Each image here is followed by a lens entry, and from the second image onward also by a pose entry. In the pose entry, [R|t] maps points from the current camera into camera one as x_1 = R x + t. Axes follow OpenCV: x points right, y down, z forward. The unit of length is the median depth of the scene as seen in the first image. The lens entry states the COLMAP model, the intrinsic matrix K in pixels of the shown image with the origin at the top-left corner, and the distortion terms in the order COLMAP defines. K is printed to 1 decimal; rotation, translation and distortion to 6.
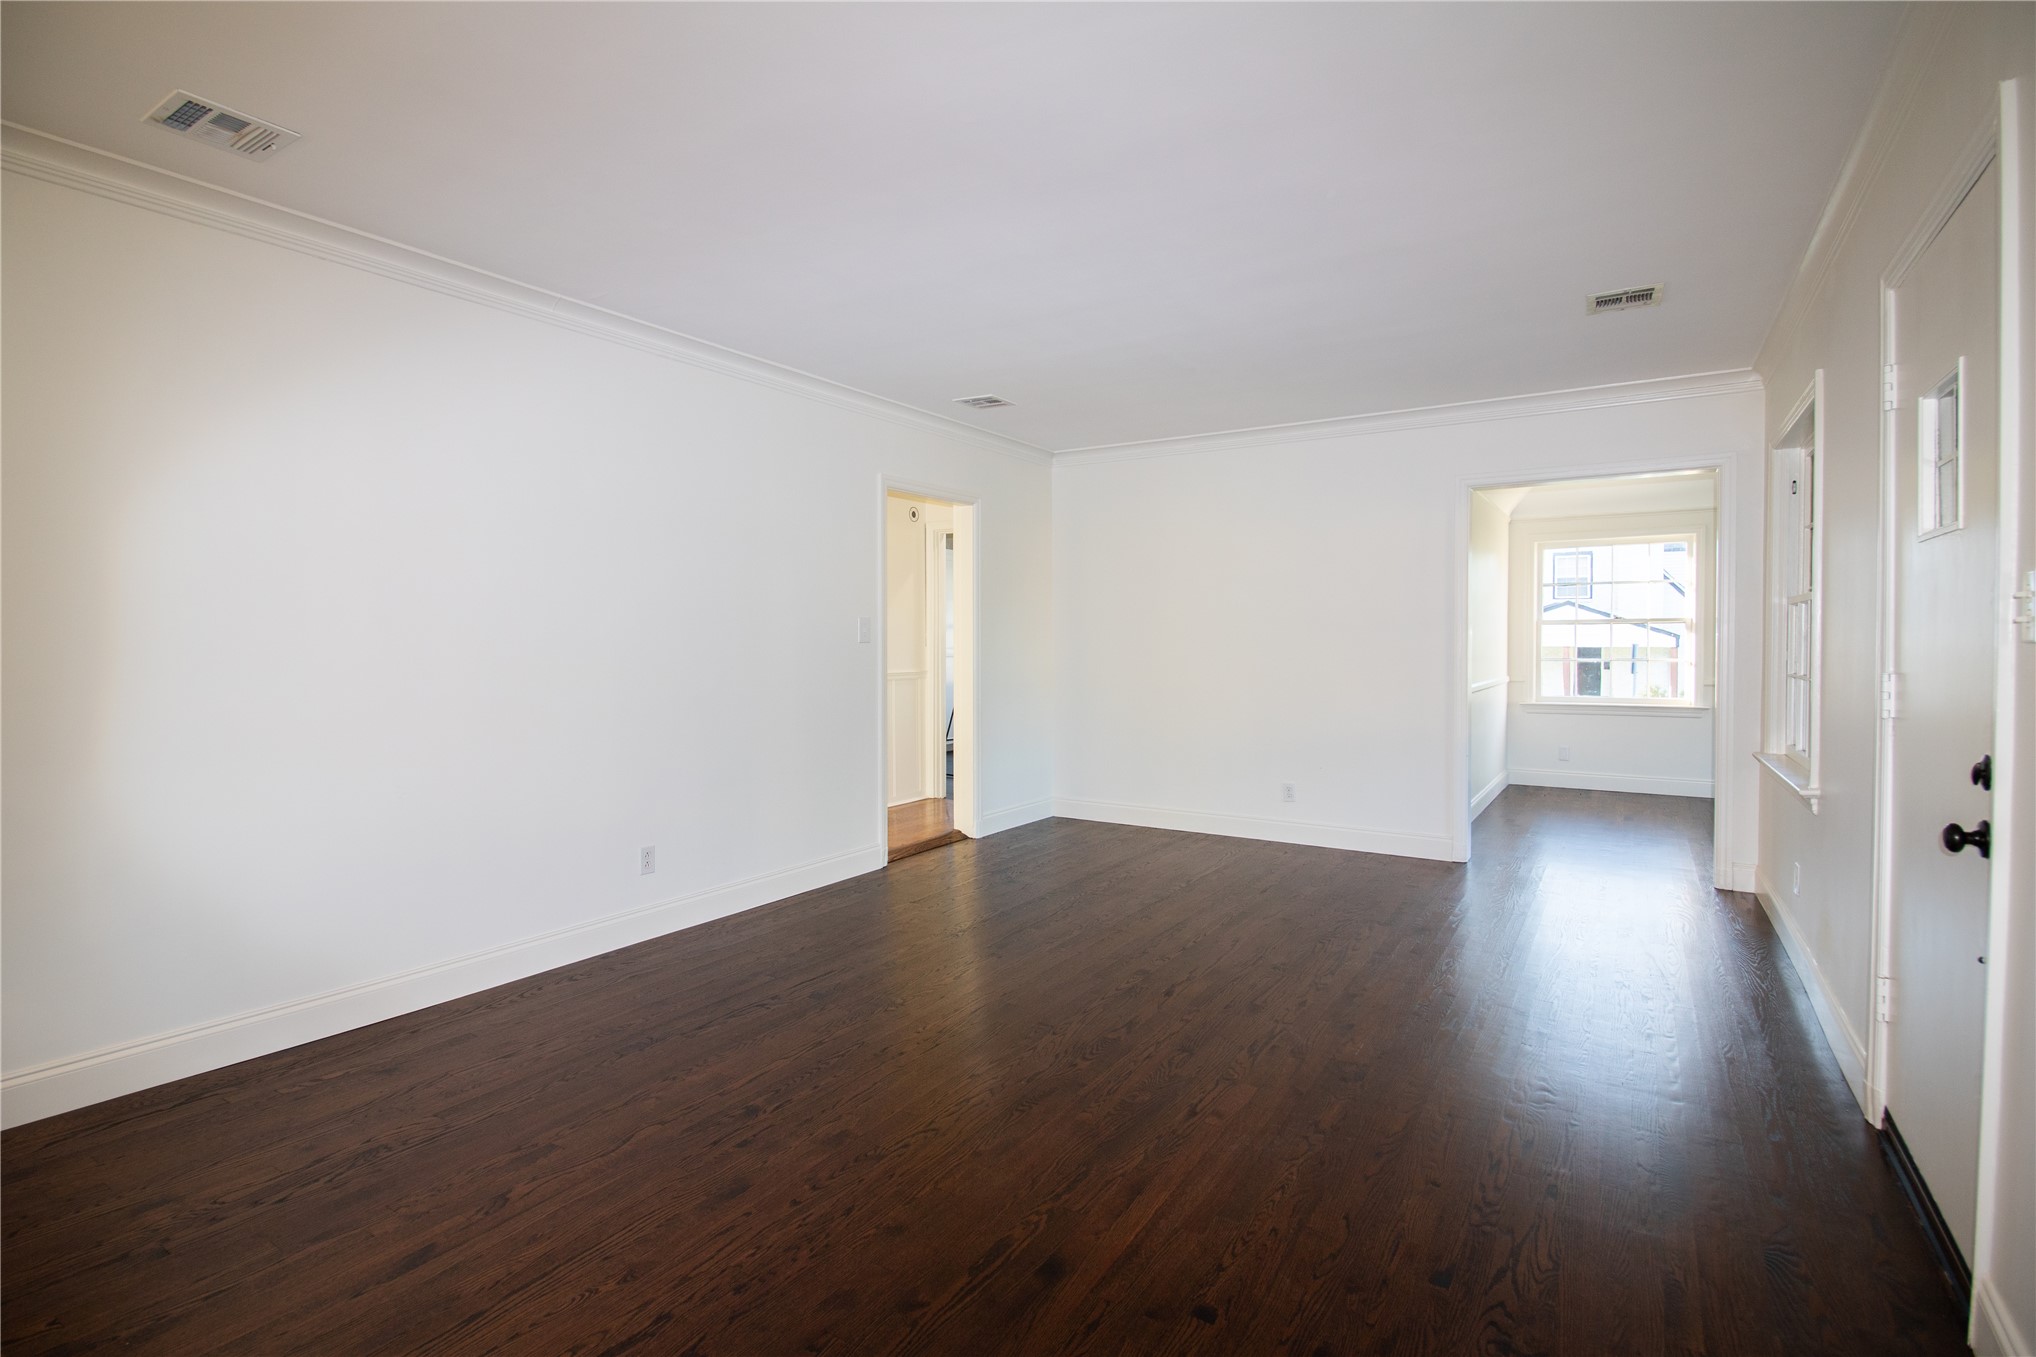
lens RADIAL K [[962.5, 0, 1044.1], [0, 962.5, 654.9], [0, 0, 1]] dist [0.004511, -0.013500]
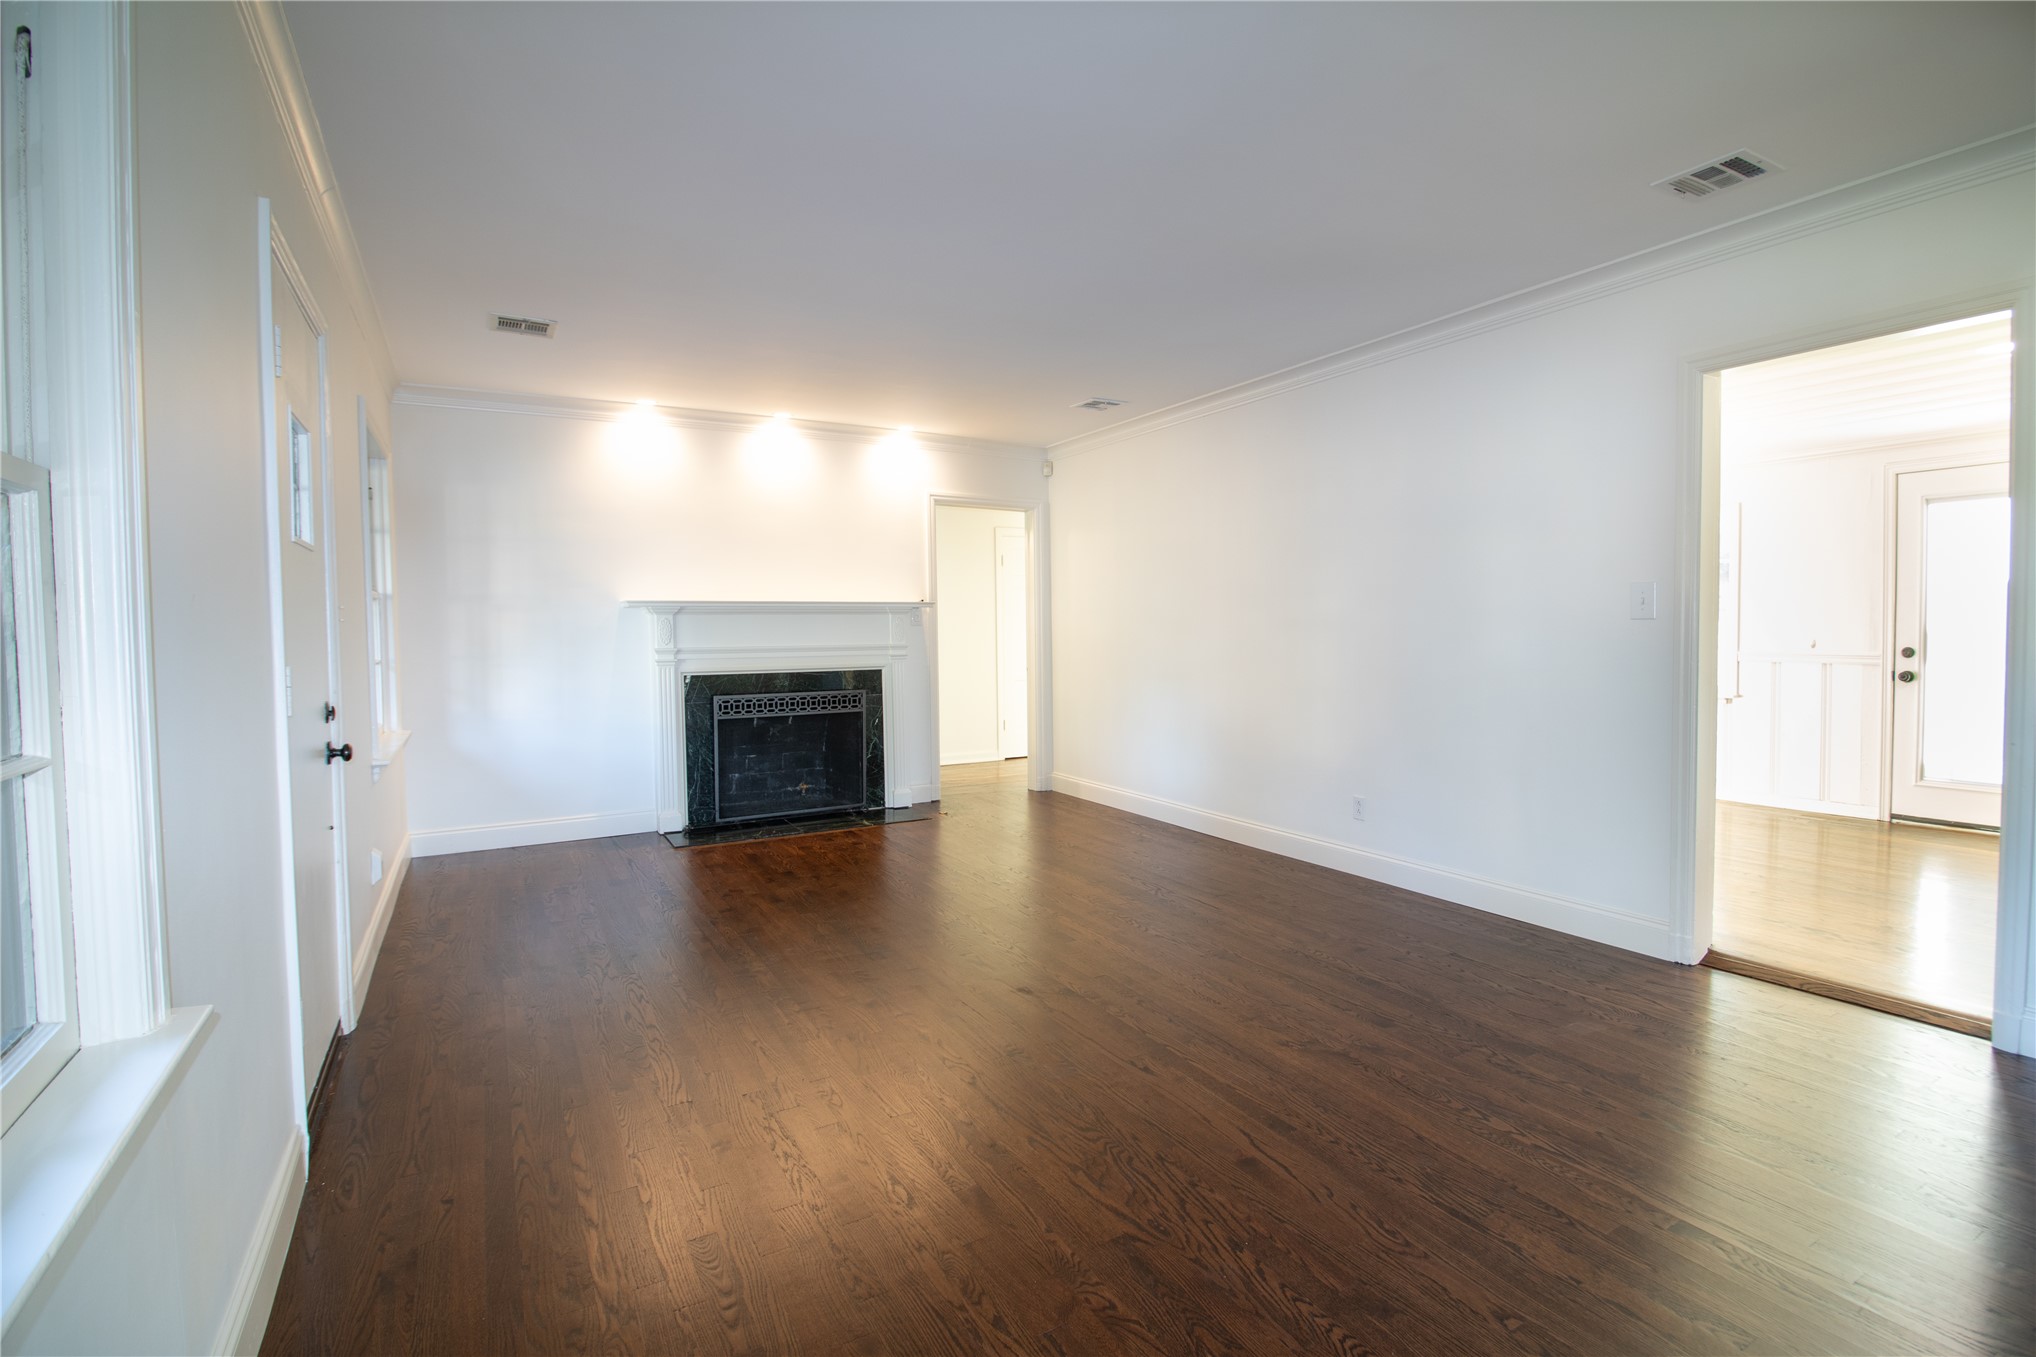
lens RADIAL K [[962.5, 0, 1044.1], [0, 962.5, 654.9], [0, 0, 1]] dist [0.004511, -0.013500]
pose [[-0.469782, 0.036686, -0.882020, 1.212048], [0.000447, 0.999146, 0.041320, -0.030848], [0.882783, 0.019018, -0.469397, 1.853028]]
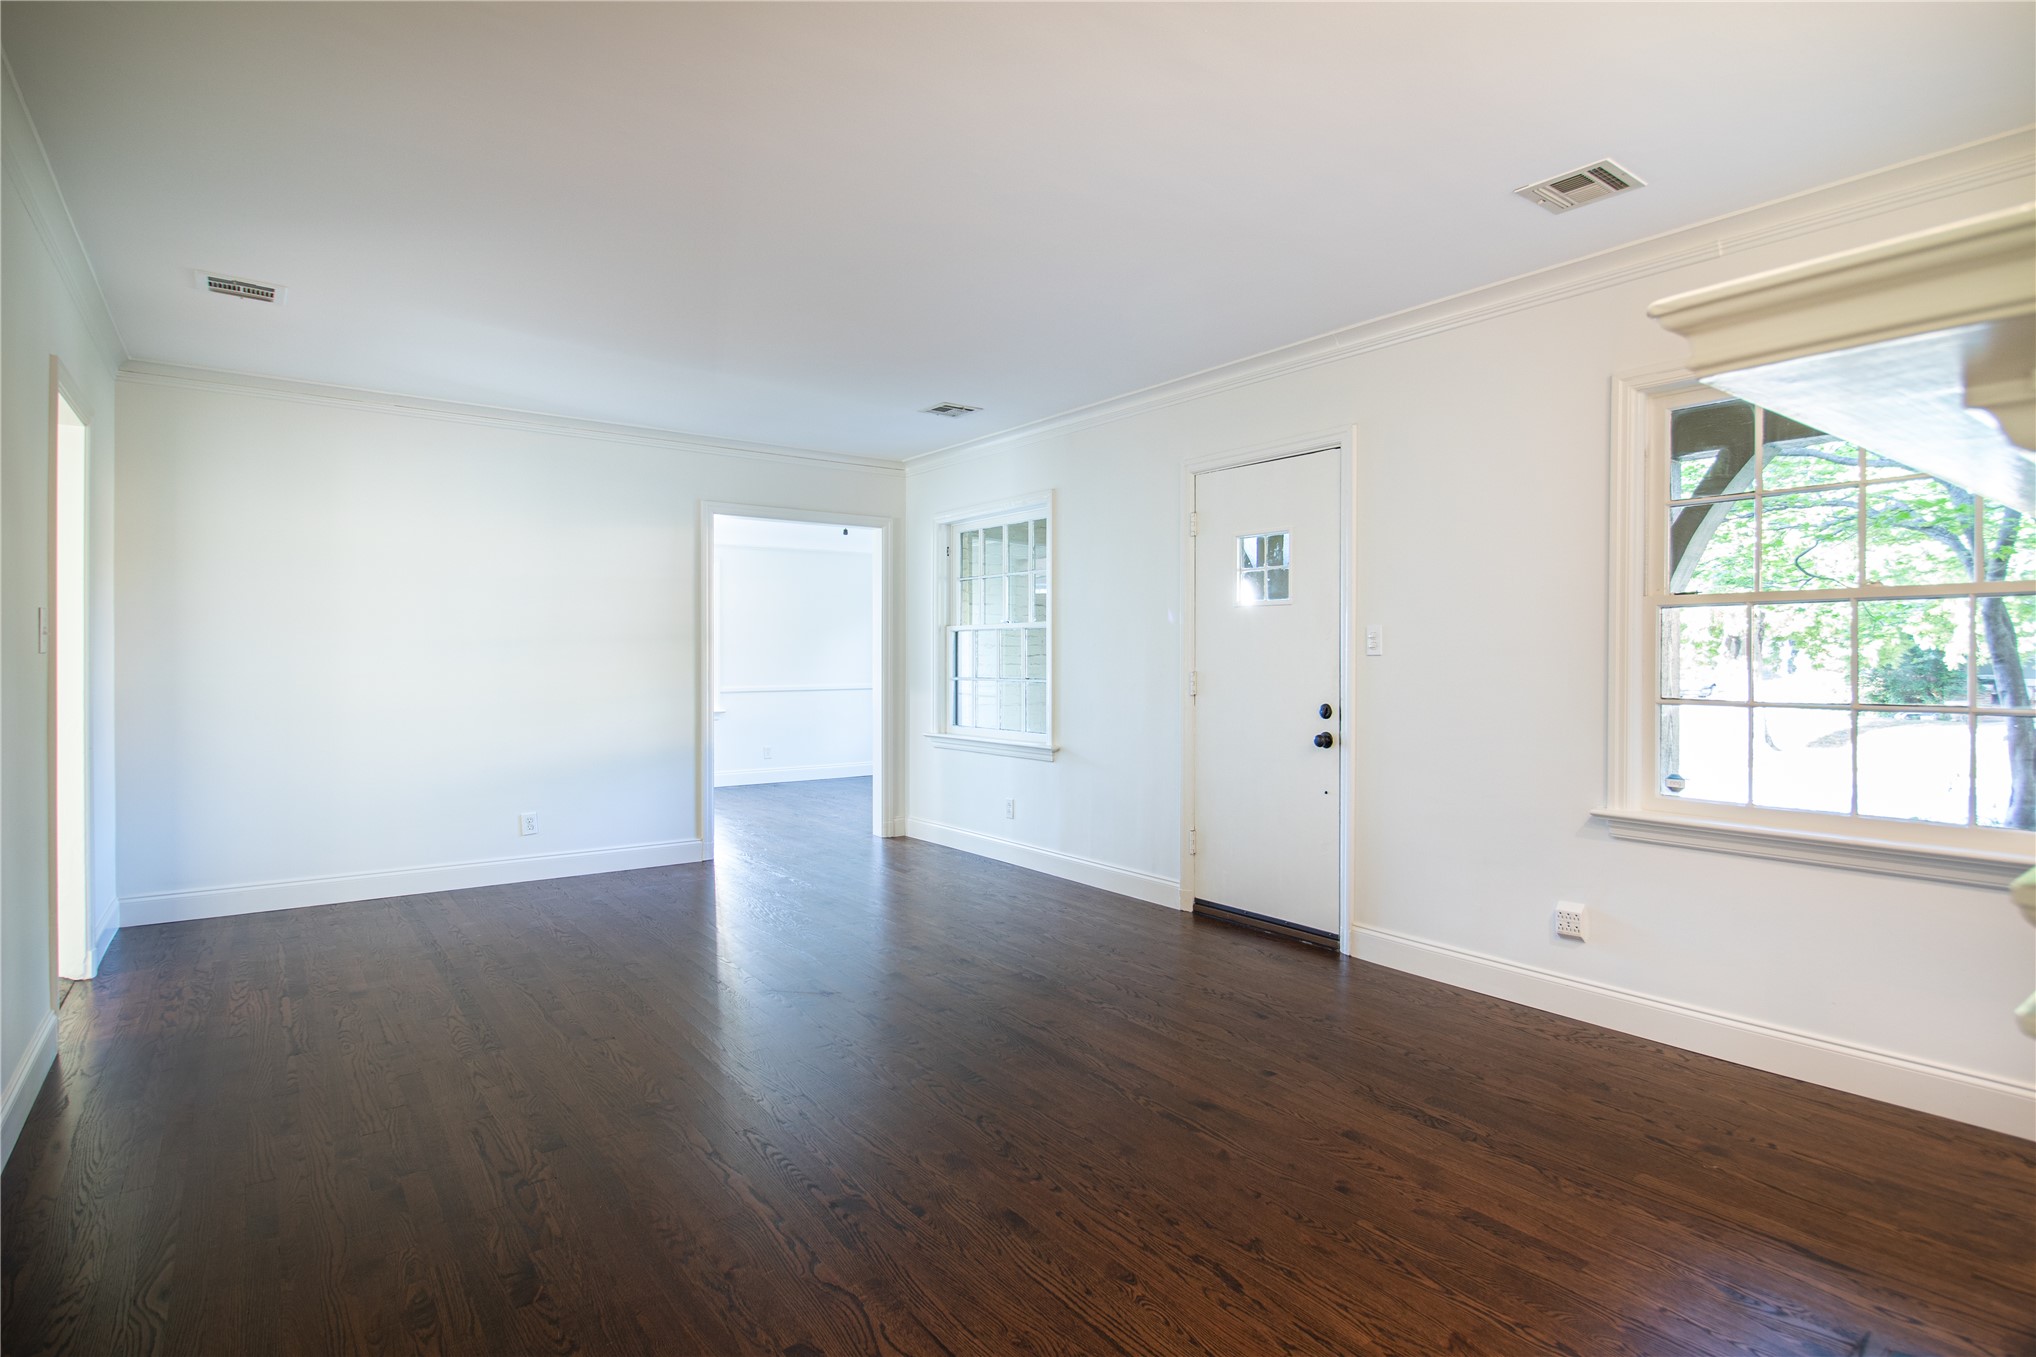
lens RADIAL K [[1021.8, 0, 1044.7], [0, 1021.8, 655.6], [0, 0, 1]] dist [-0.007685, -0.001083]
pose [[0.353877, 0.007394, 0.935263, -1.038966], [0.009362, 0.999891, -0.011448, 0.002716], [-0.935245, 0.012807, 0.353769, 0.490074]]
